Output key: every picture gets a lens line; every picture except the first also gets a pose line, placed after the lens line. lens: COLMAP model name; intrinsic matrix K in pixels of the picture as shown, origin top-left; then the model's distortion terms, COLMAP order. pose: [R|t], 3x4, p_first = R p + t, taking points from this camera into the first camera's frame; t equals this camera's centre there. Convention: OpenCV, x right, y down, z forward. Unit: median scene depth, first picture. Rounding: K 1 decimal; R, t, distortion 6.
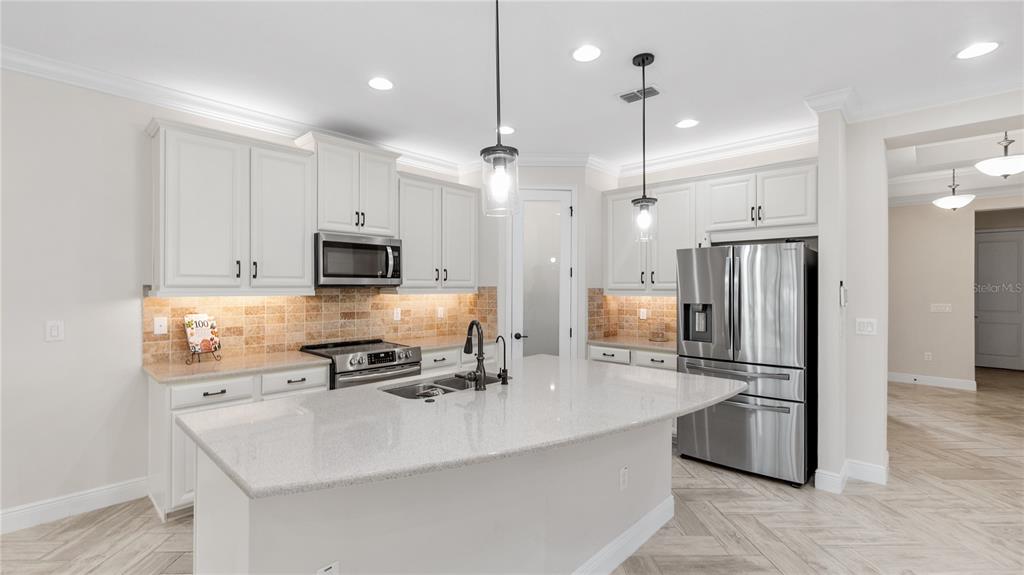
lens RADIAL K [[448.6, 0, 507.6], [0, 448.6, 288.2], [0, 0, 1]] dist [-0.002555, -0.000047]
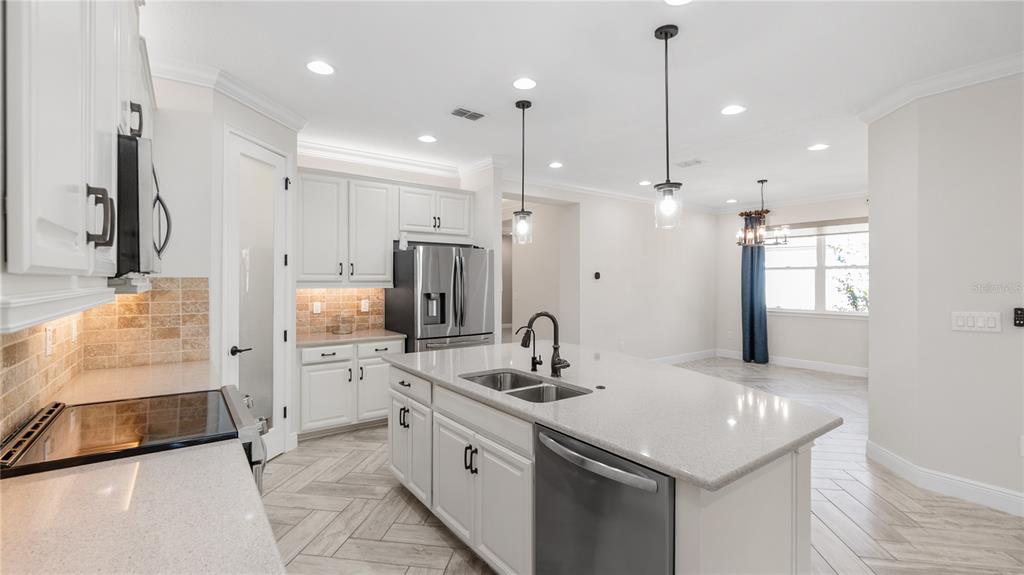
lens RADIAL K [[448.6, 0, 507.4], [0, 448.6, 280.9], [0, 0, 1]] dist [-0.002555, -0.000047]
pose [[0.183861, -0.003980, 0.982944, -0.582610], [-0.000666, 0.999991, 0.004174, -0.002360], [-0.982952, -0.001422, 0.183857, 0.476817]]
